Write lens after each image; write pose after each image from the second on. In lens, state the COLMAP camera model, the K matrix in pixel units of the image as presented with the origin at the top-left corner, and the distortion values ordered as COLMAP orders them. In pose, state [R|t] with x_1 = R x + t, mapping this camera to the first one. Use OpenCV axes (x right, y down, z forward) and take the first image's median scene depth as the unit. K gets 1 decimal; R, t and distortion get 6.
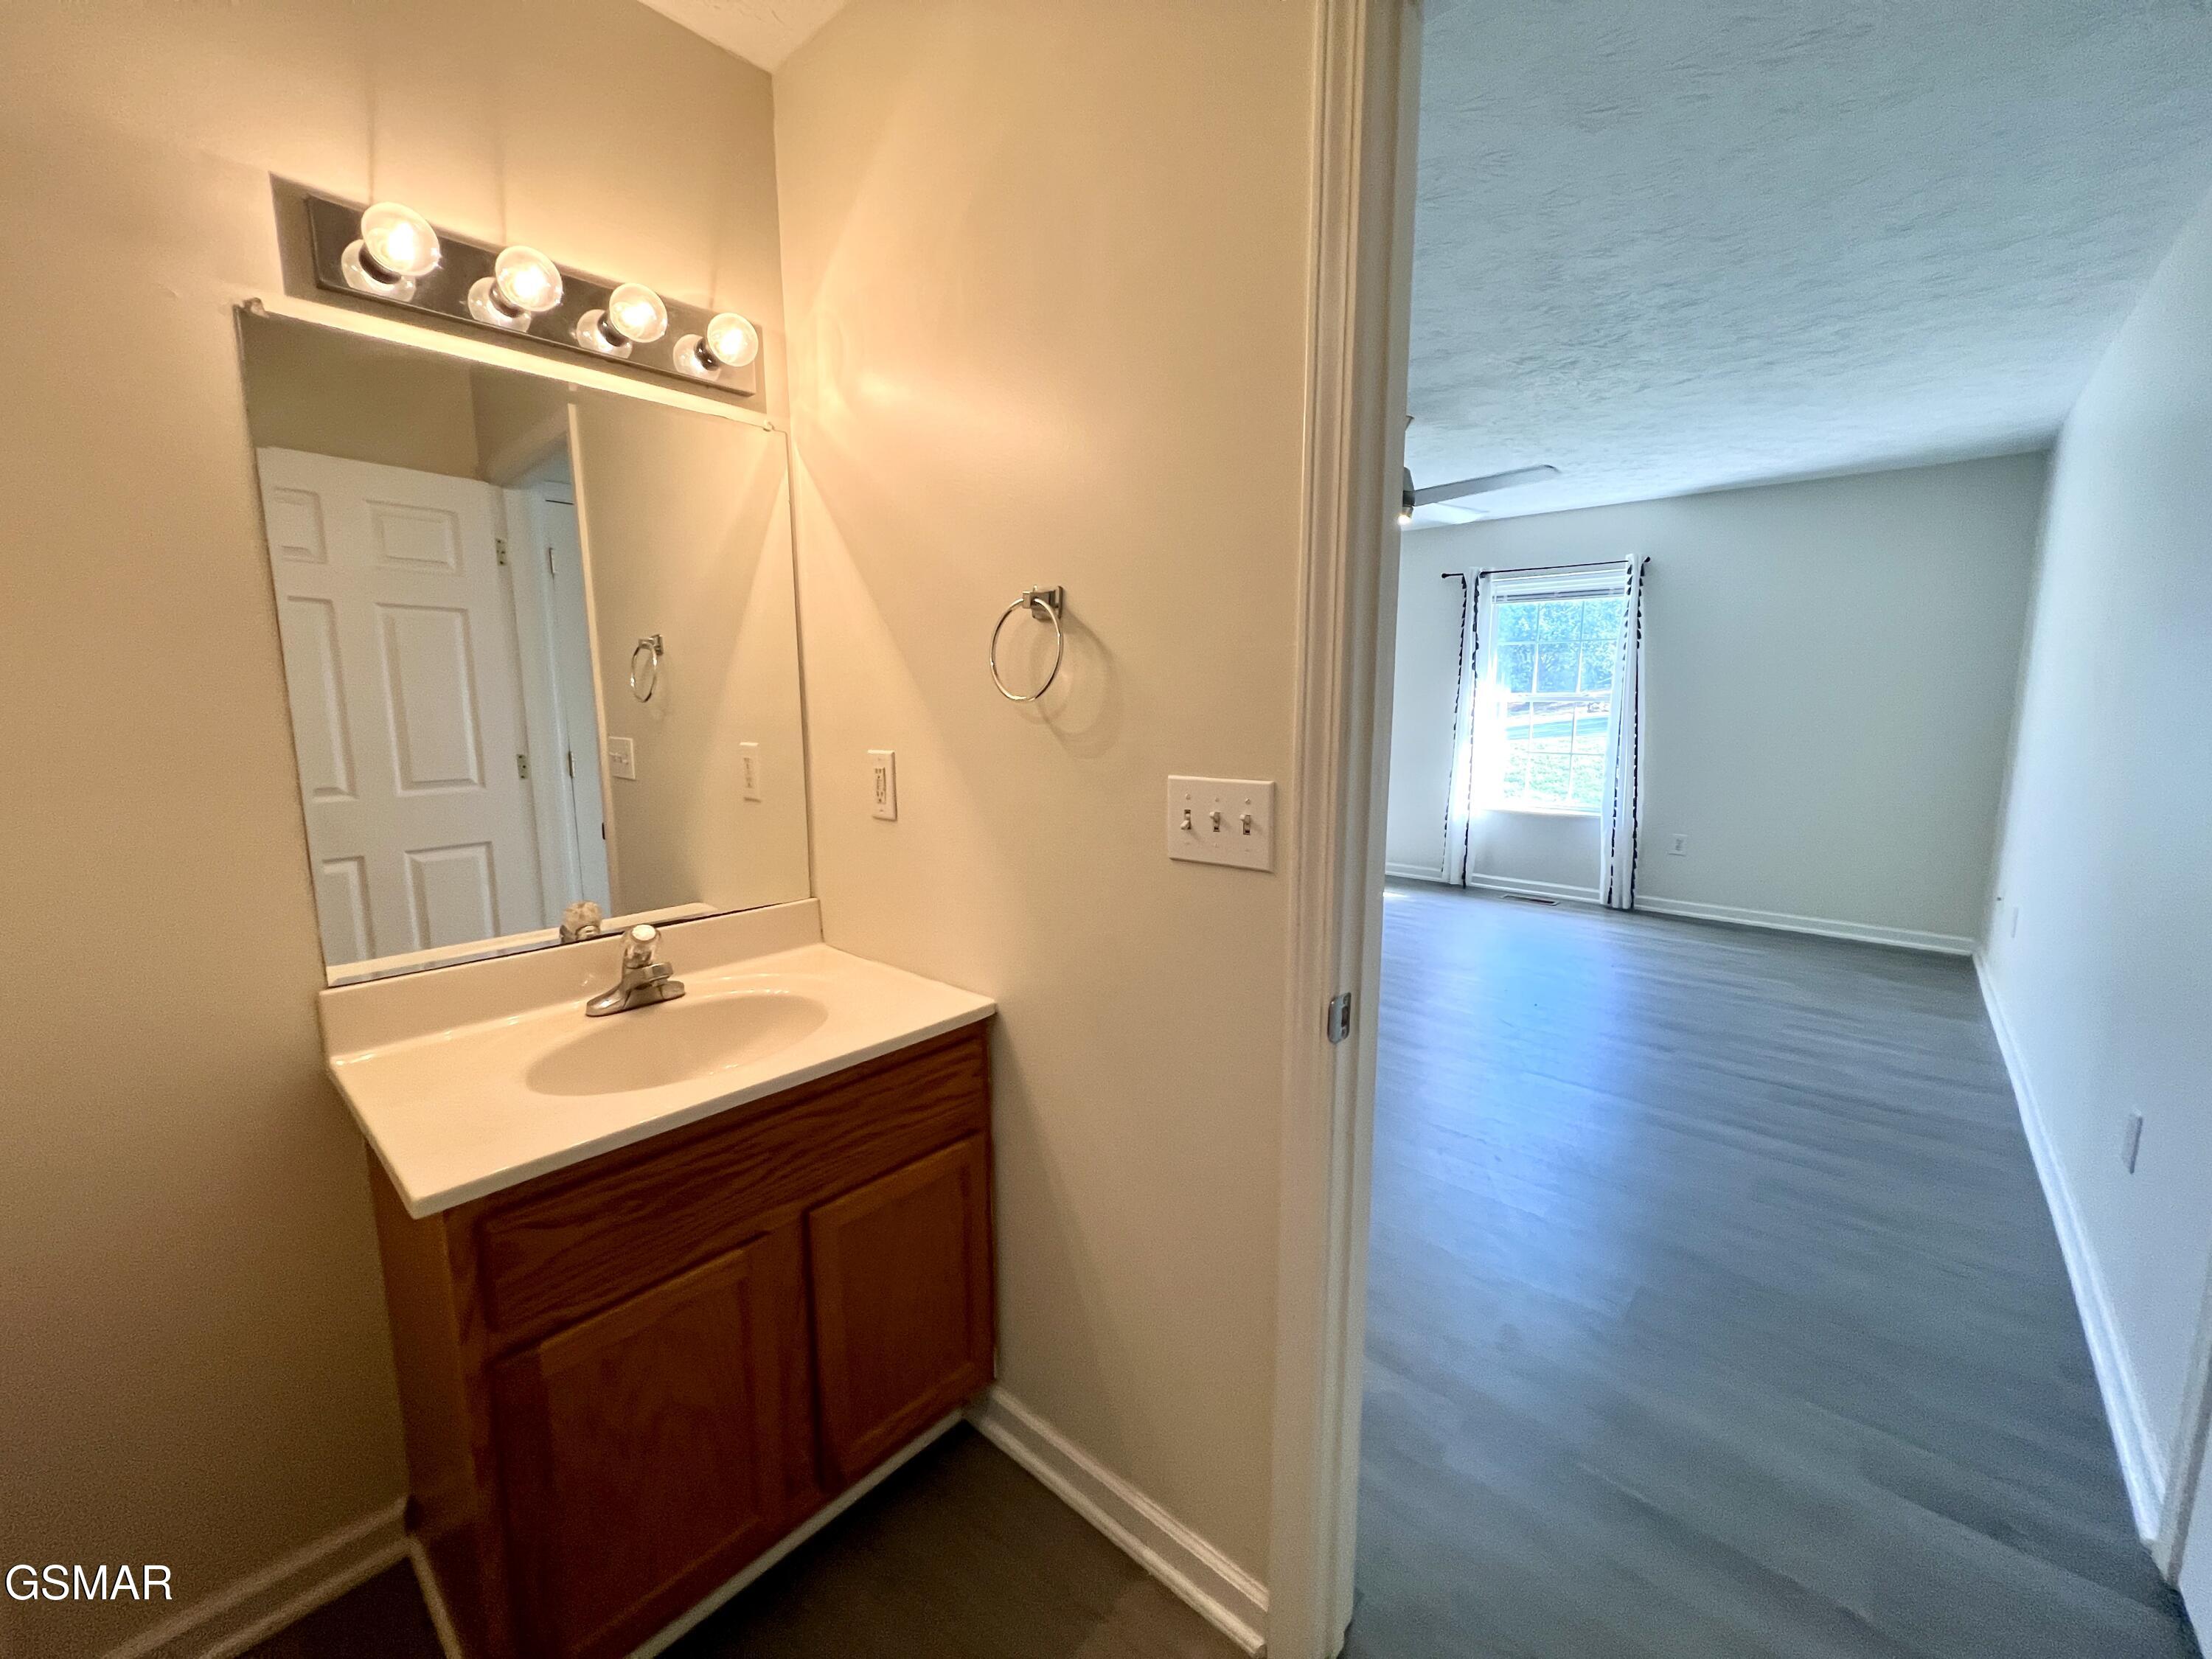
lens RADIAL K [[884.3, 0, 1112.6], [0, 884.3, 838.9], [0, 0, 1]] dist [-0.002386, 0.001007]
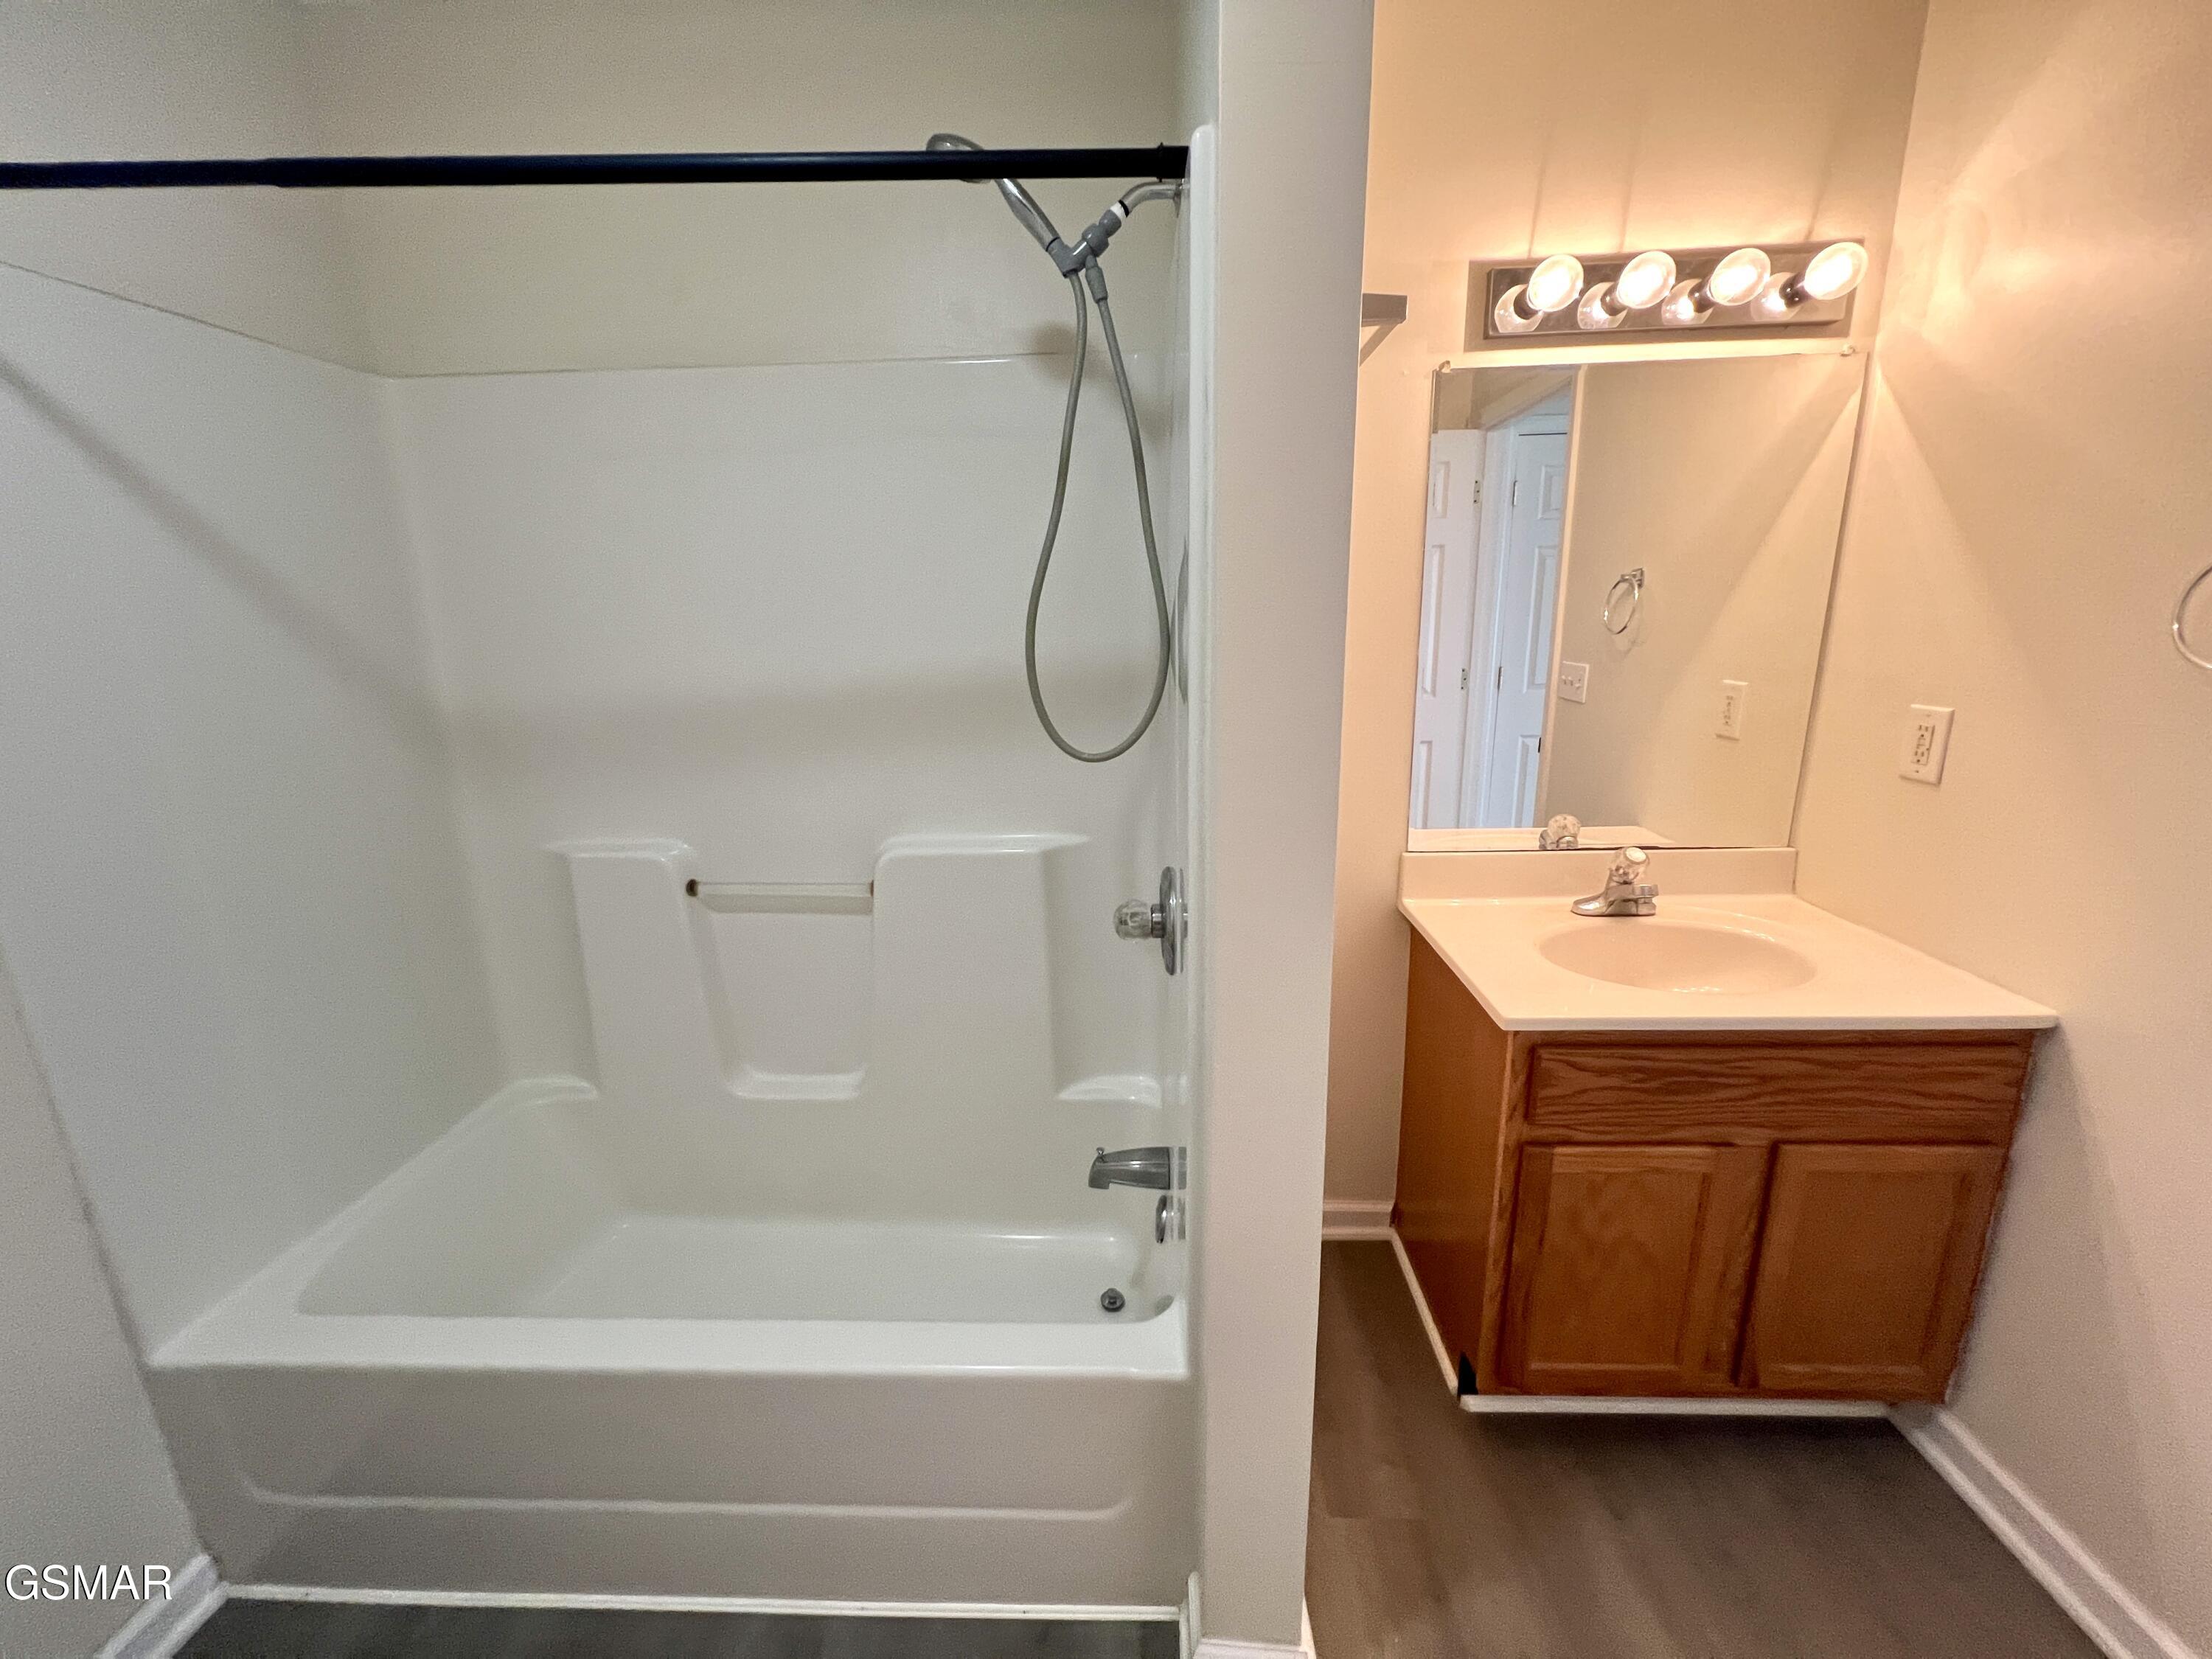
lens RADIAL K [[884.3, 0, 1106.7], [0, 884.3, 829.3], [0, 0, 1]] dist [-0.002386, 0.001007]
pose [[0.627284, 0.178509, -0.758057, -0.108855], [-0.099702, 0.983774, 0.149159, -0.034239], [0.772382, -0.017985, 0.634903, -0.305936]]
